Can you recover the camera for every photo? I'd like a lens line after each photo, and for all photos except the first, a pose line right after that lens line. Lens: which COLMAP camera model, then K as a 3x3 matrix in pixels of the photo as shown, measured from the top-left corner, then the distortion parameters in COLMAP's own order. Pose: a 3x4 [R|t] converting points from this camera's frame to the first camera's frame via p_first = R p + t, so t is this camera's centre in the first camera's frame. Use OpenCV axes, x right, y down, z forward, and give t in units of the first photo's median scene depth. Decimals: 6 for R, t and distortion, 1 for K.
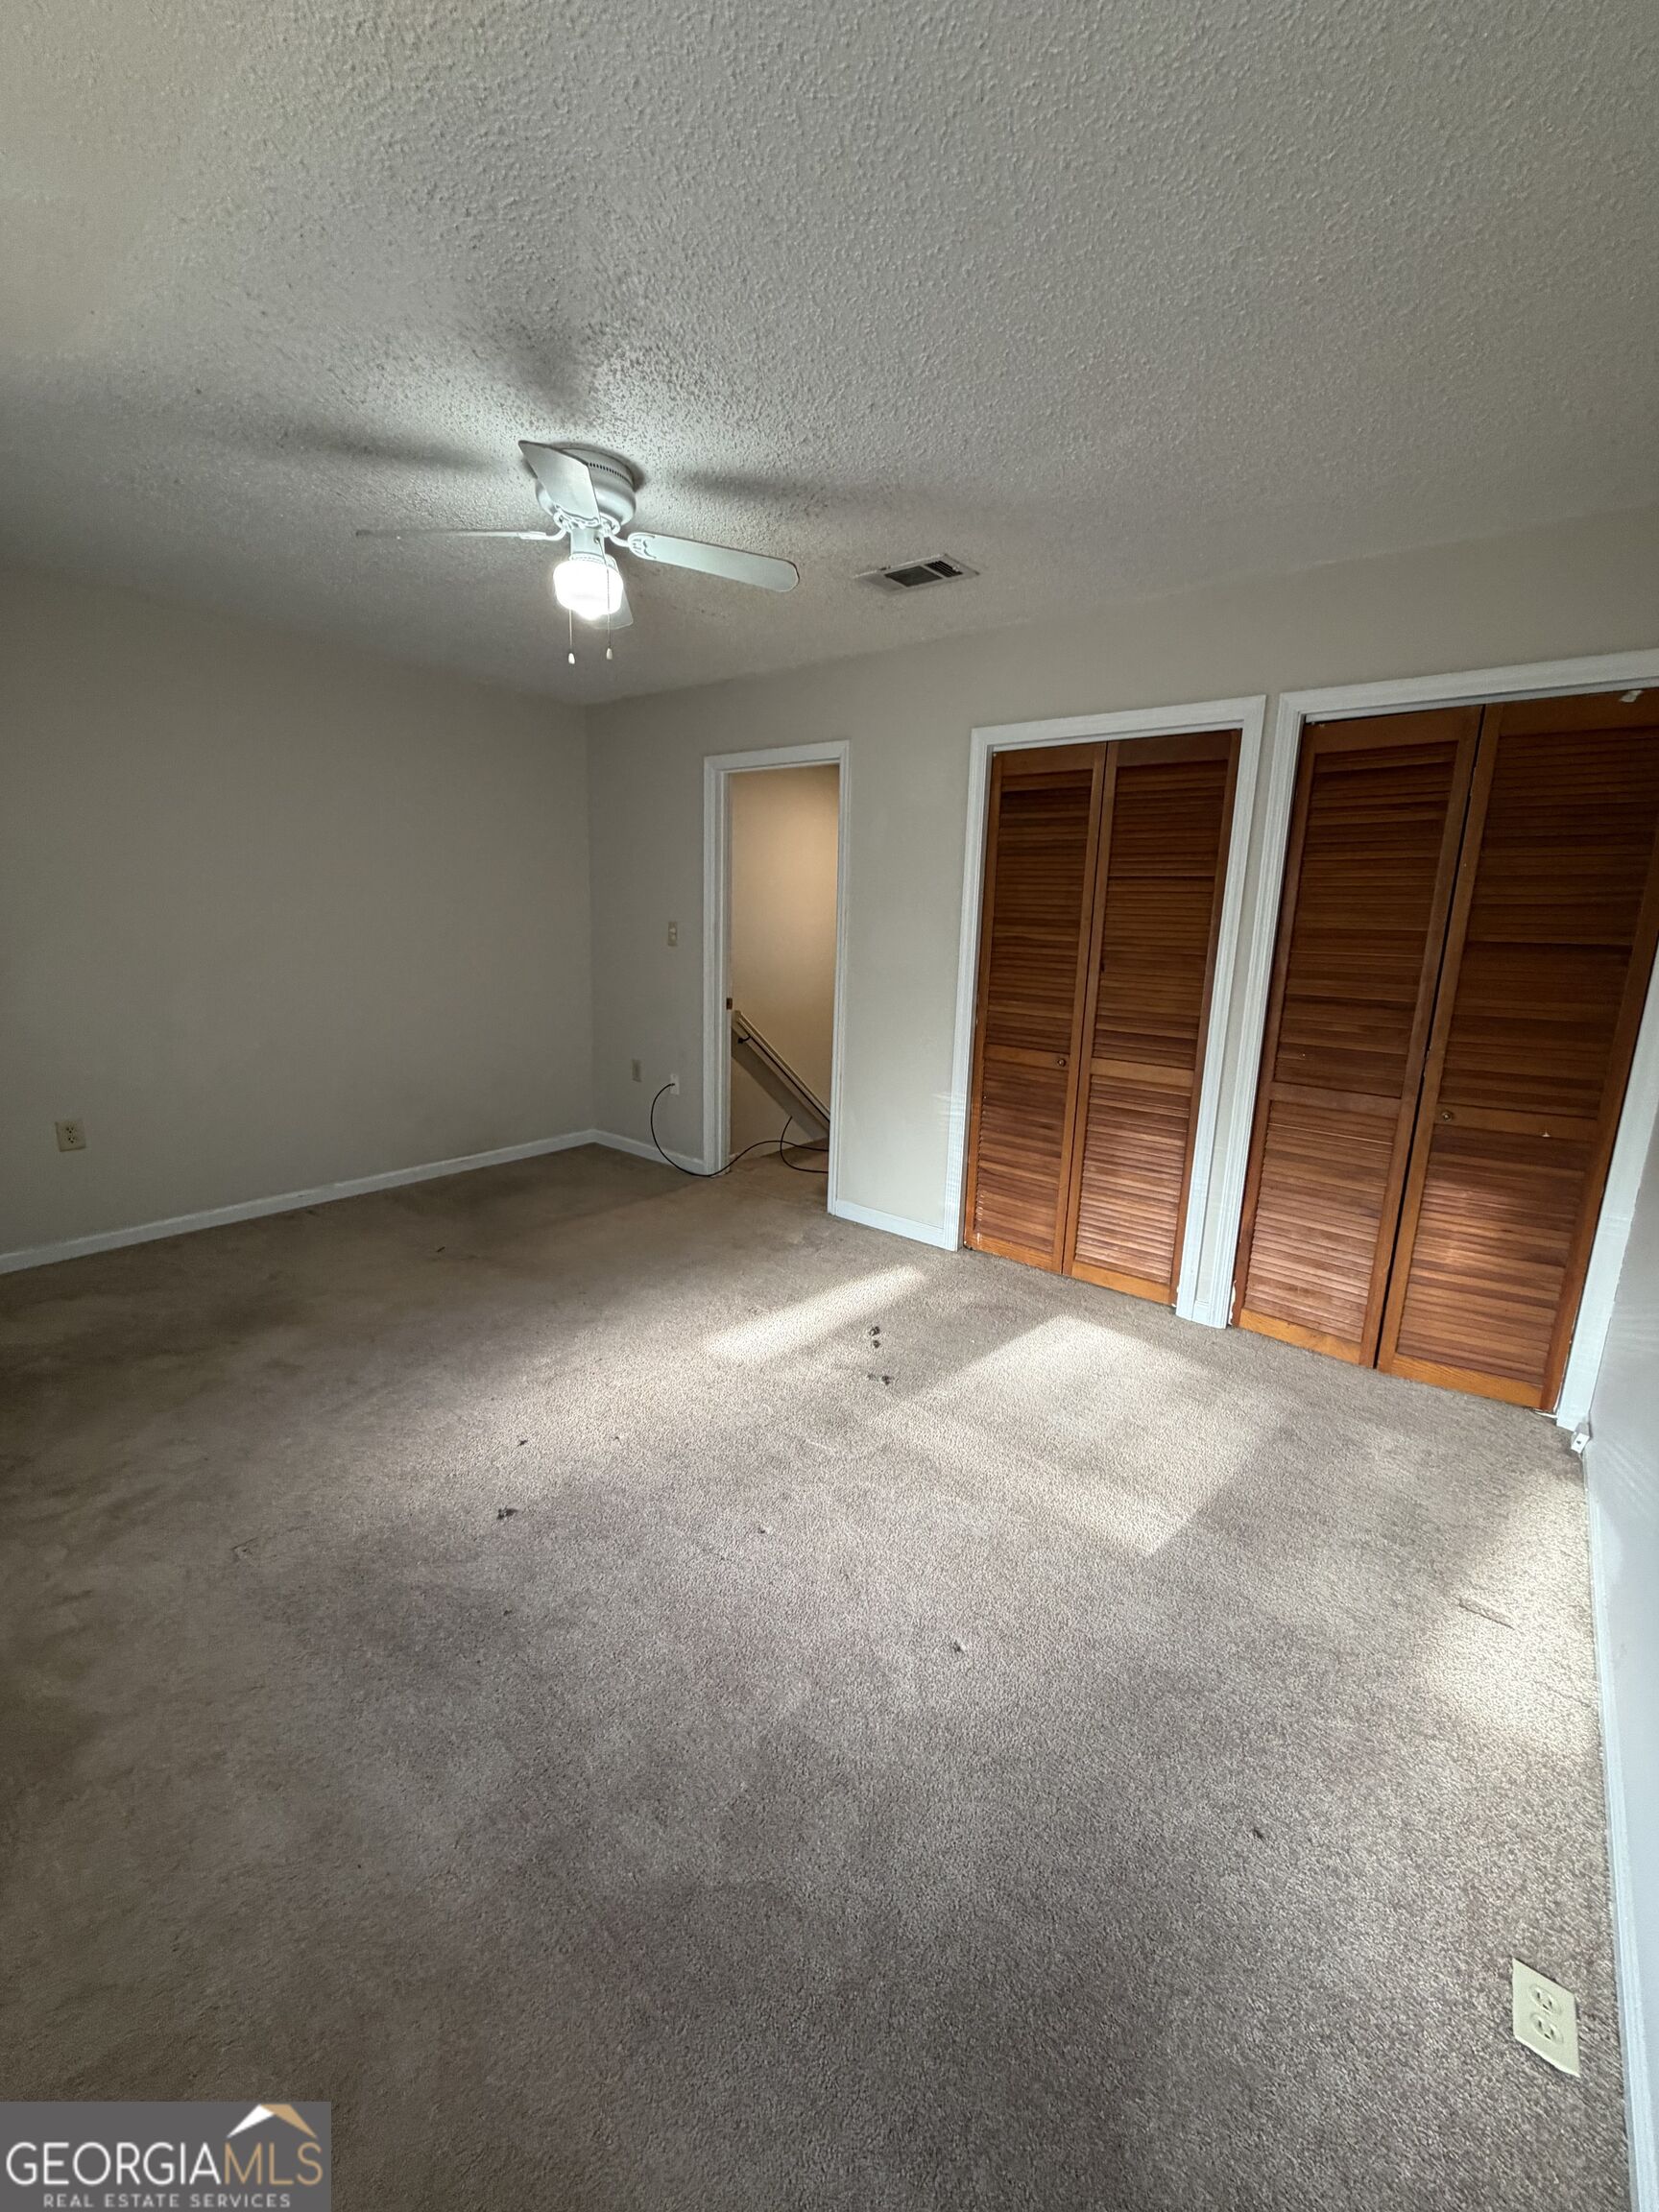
lens RADIAL K [[881.3, 0, 836.8], [0, 881.3, 1106.2], [0, 0, 1]] dist [-0.000197, -0.000084]
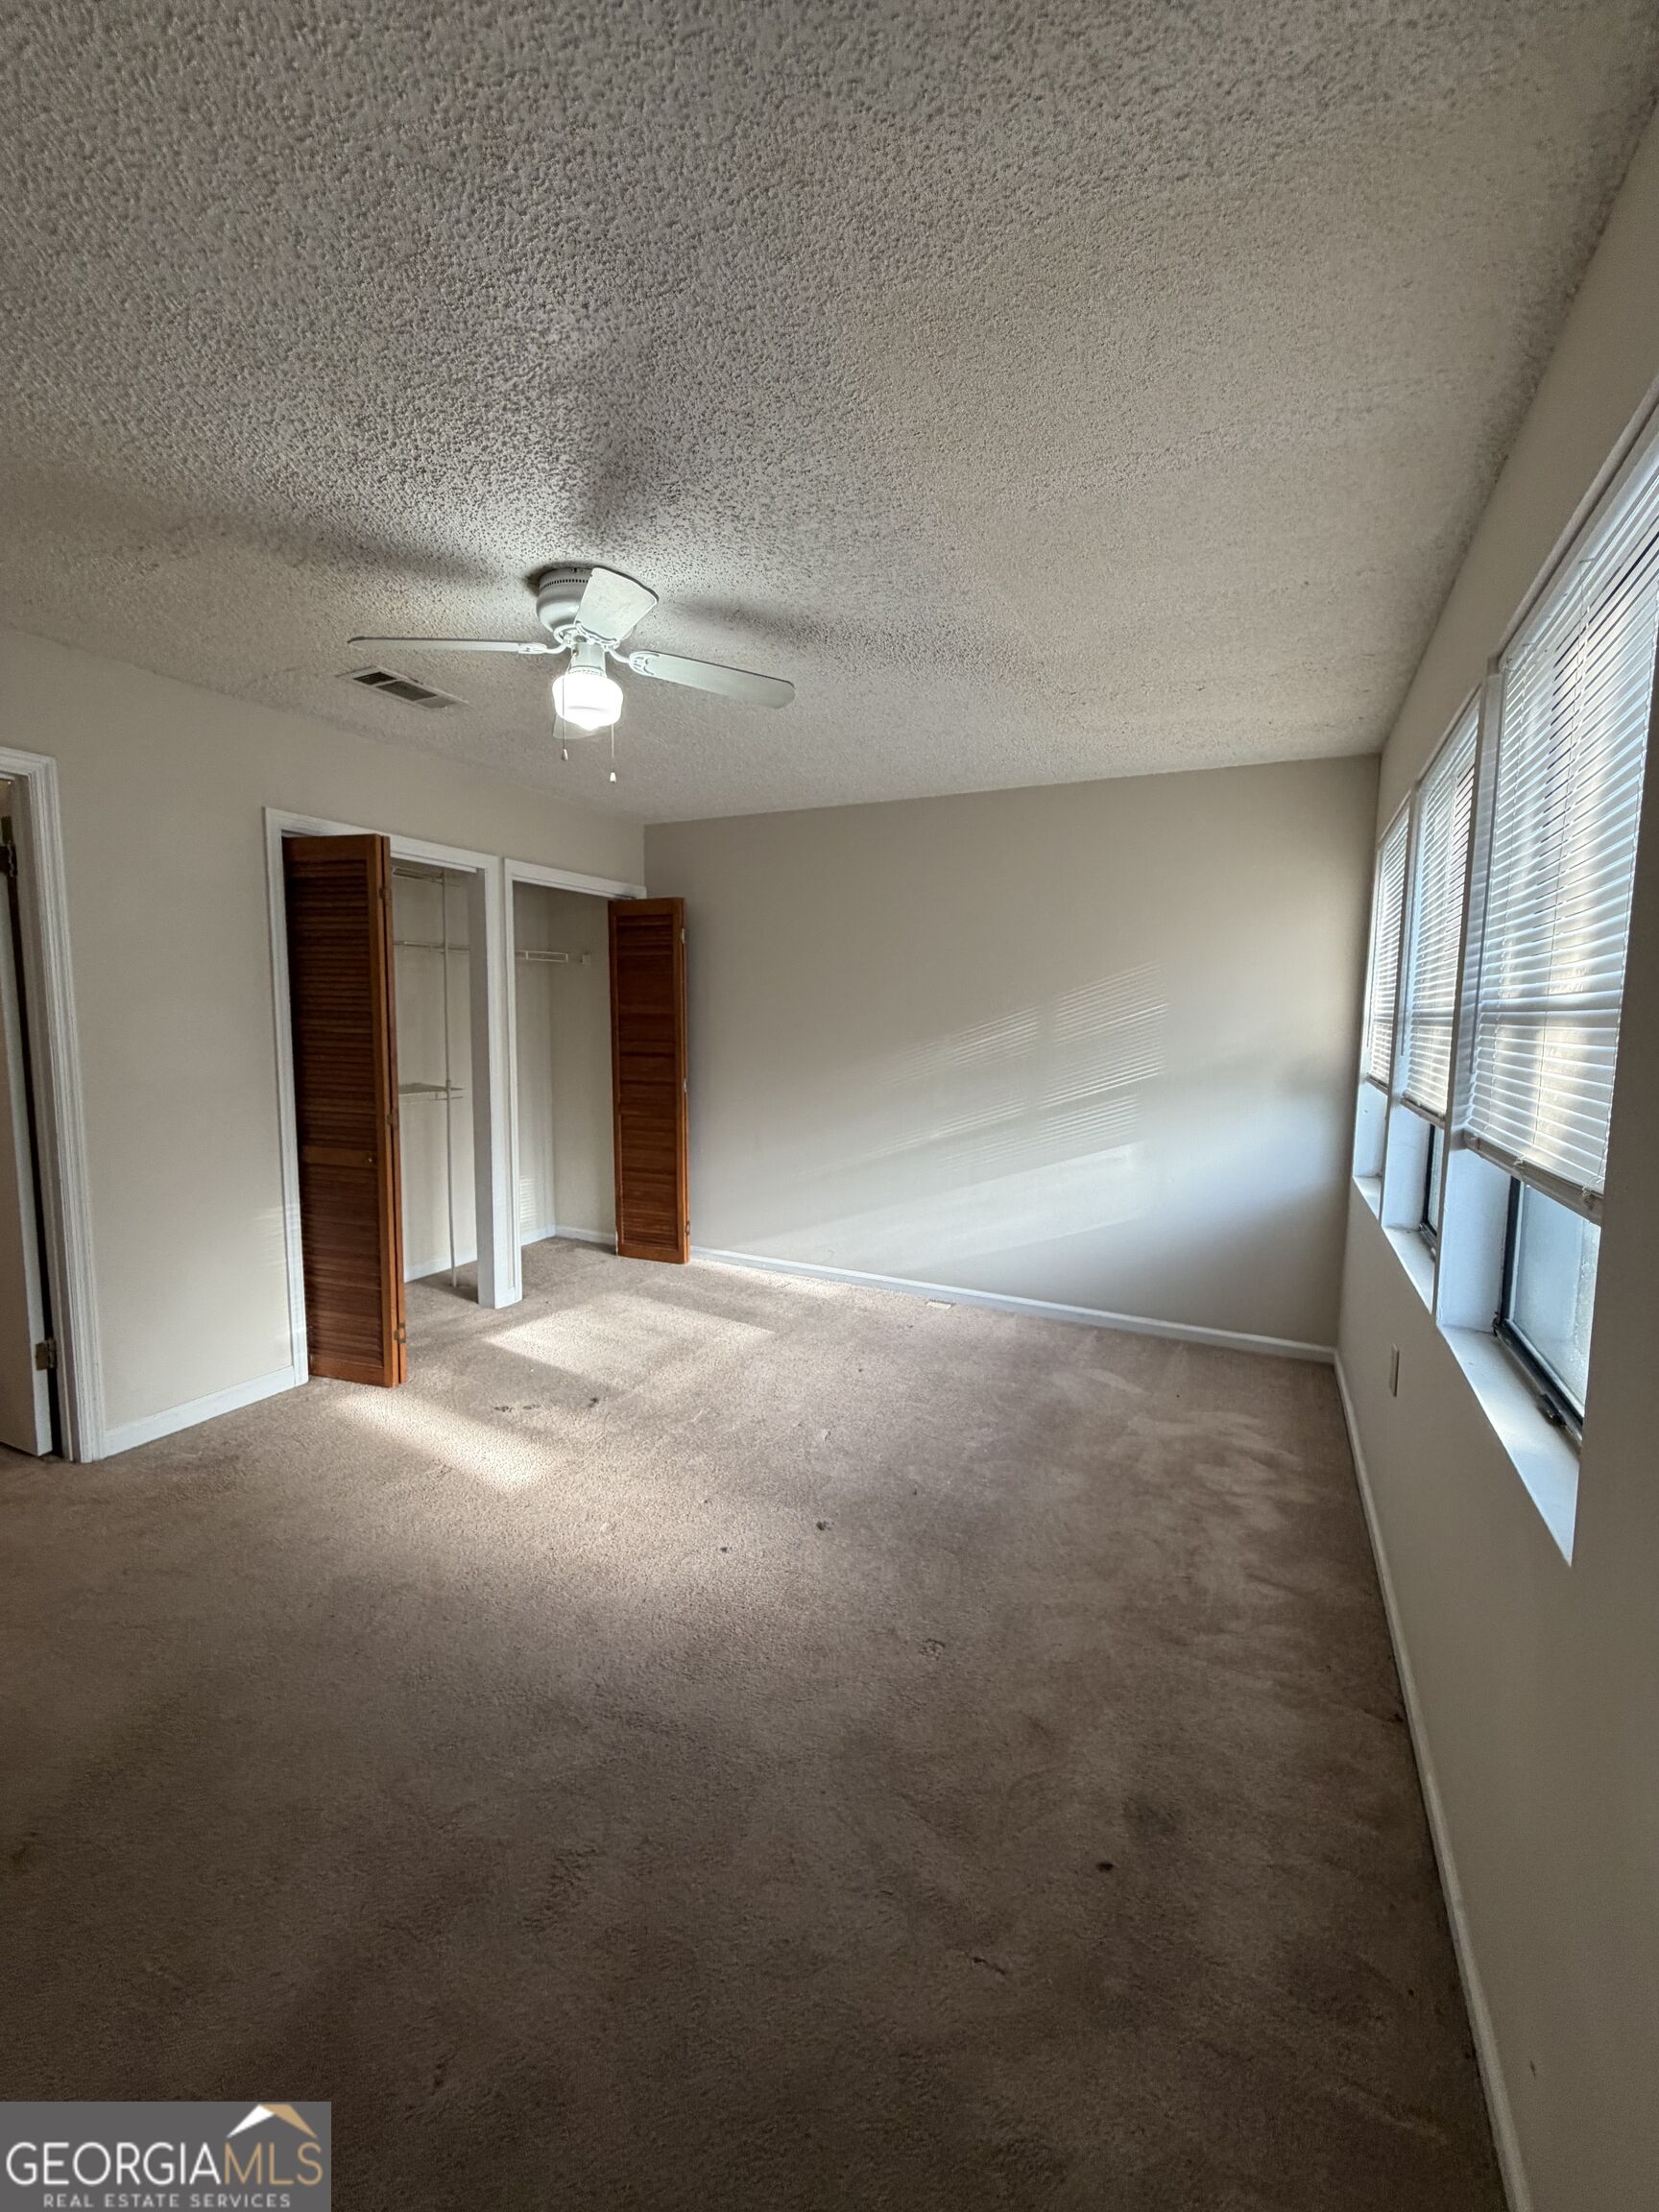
lens RADIAL K [[881.3, 0, 838.8], [0, 881.3, 1098.9], [0, 0, 1]] dist [-0.000197, -0.000084]
pose [[-0.215937, -0.130549, 0.967641, -1.082998], [0.187454, 0.967044, 0.172300, -0.217671], [-0.958244, 0.218594, -0.184349, 0.803524]]
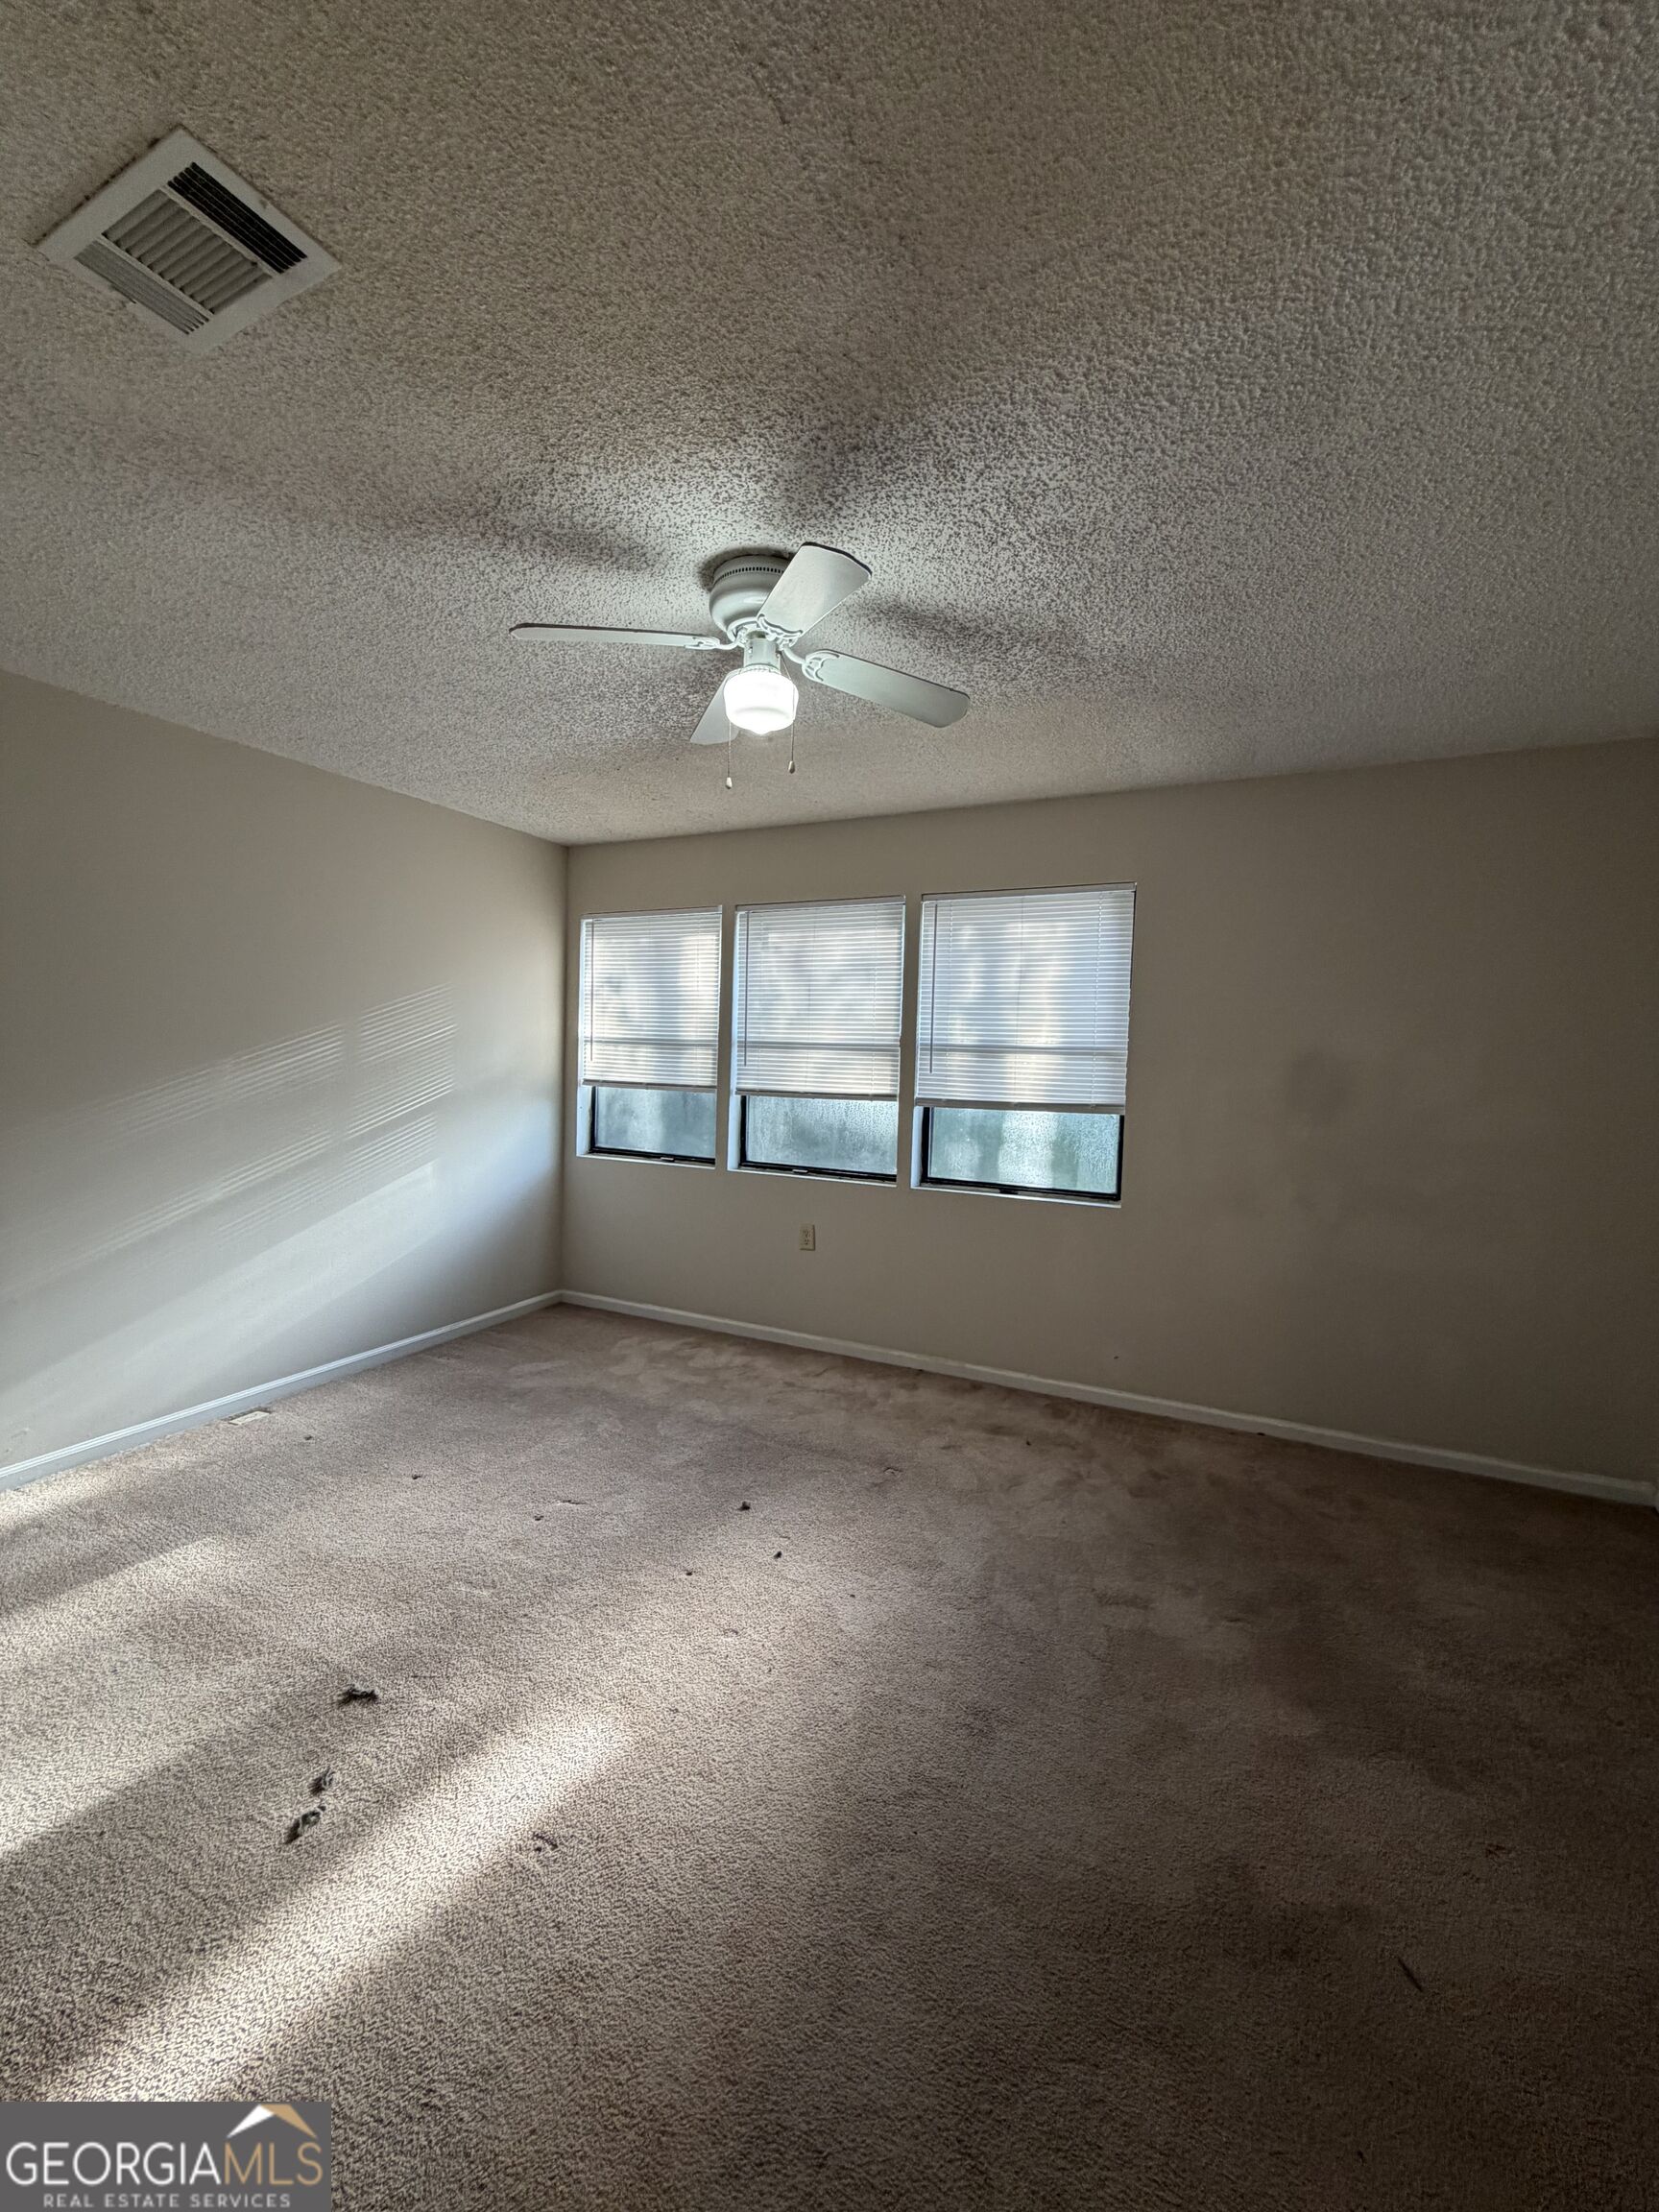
lens RADIAL K [[881.3, 0, 826.2], [0, 881.3, 1099.4], [0, 0, 1]] dist [-0.000197, -0.000084]
pose [[-0.975250, -0.045988, -0.216268, -0.135973], [-0.102281, 0.961017, 0.256876, -0.348873], [0.196024, 0.272639, -0.941936, 1.564291]]
